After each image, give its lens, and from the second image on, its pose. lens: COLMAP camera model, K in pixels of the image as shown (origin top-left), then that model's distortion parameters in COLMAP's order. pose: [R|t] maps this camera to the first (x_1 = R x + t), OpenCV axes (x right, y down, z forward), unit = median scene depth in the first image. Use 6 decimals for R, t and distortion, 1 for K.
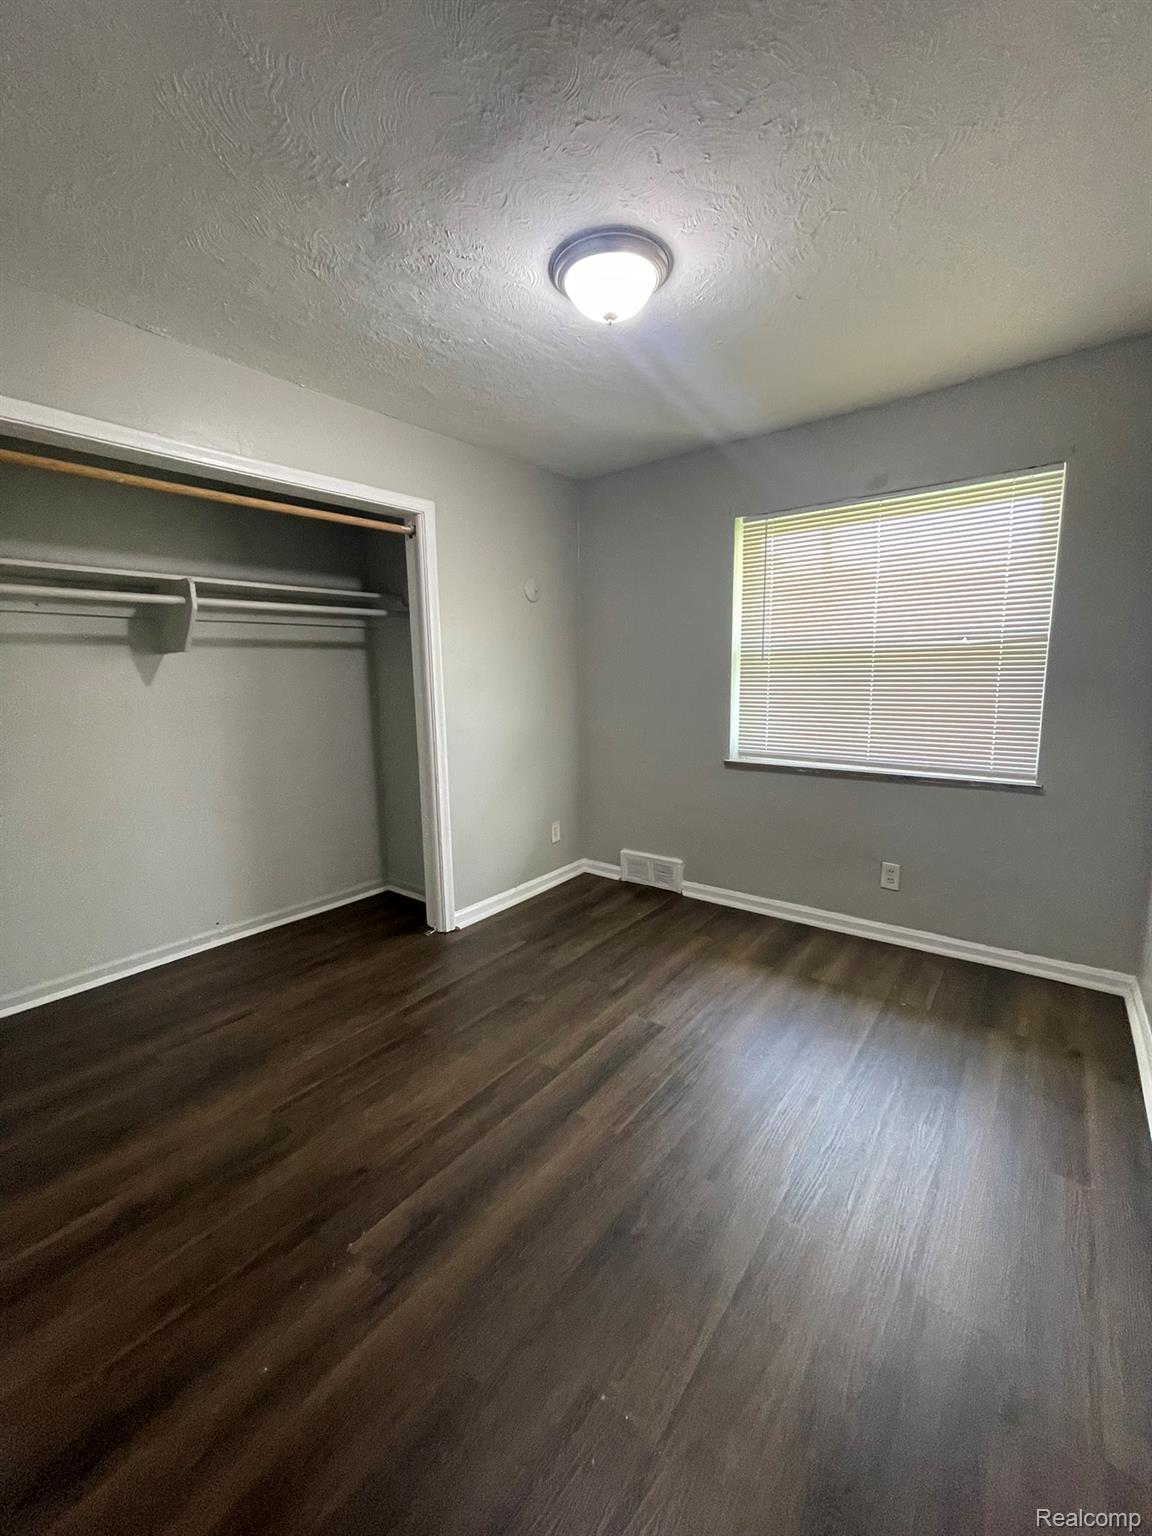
lens RADIAL K [[620.2, 0, 567.4], [0, 620.2, 765.4], [0, 0, 1]] dist [-0.001306, 0.005259]
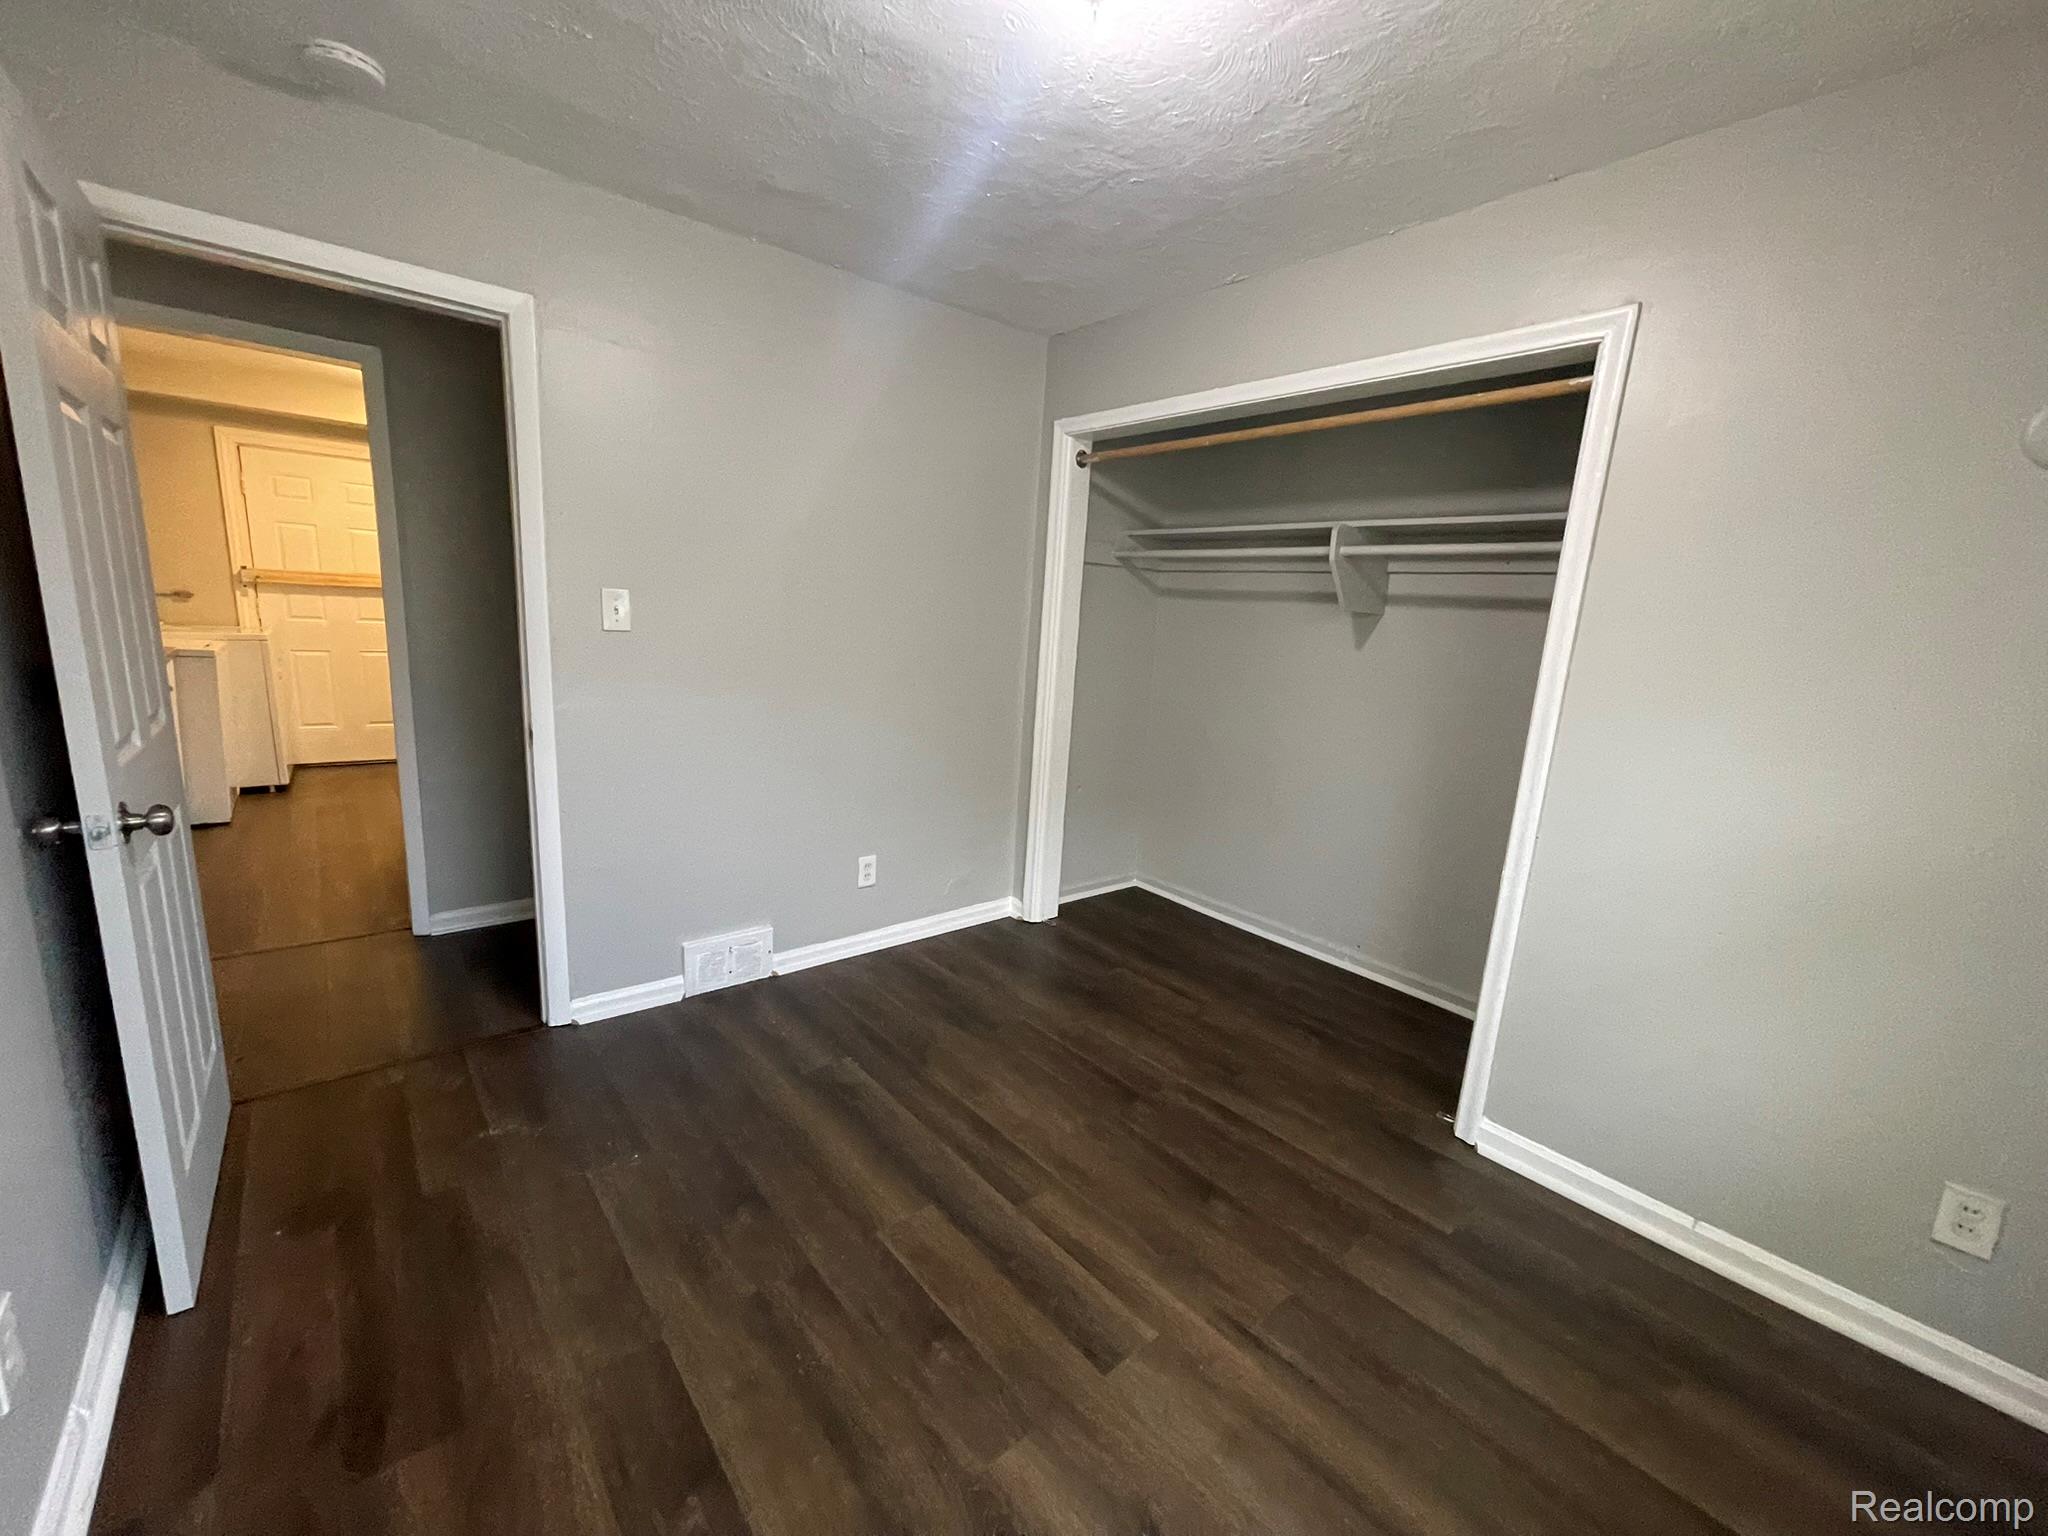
lens RADIAL K [[826.9, 0, 1015.4], [0, 826.9, 774.1], [0, 0, 1]] dist [-0.001306, 0.005259]
pose [[-0.204765, 0.197402, -0.958699, 0.616020], [-0.202308, 0.949768, 0.238773, -0.150192], [0.957676, 0.242845, -0.154543, 0.800157]]
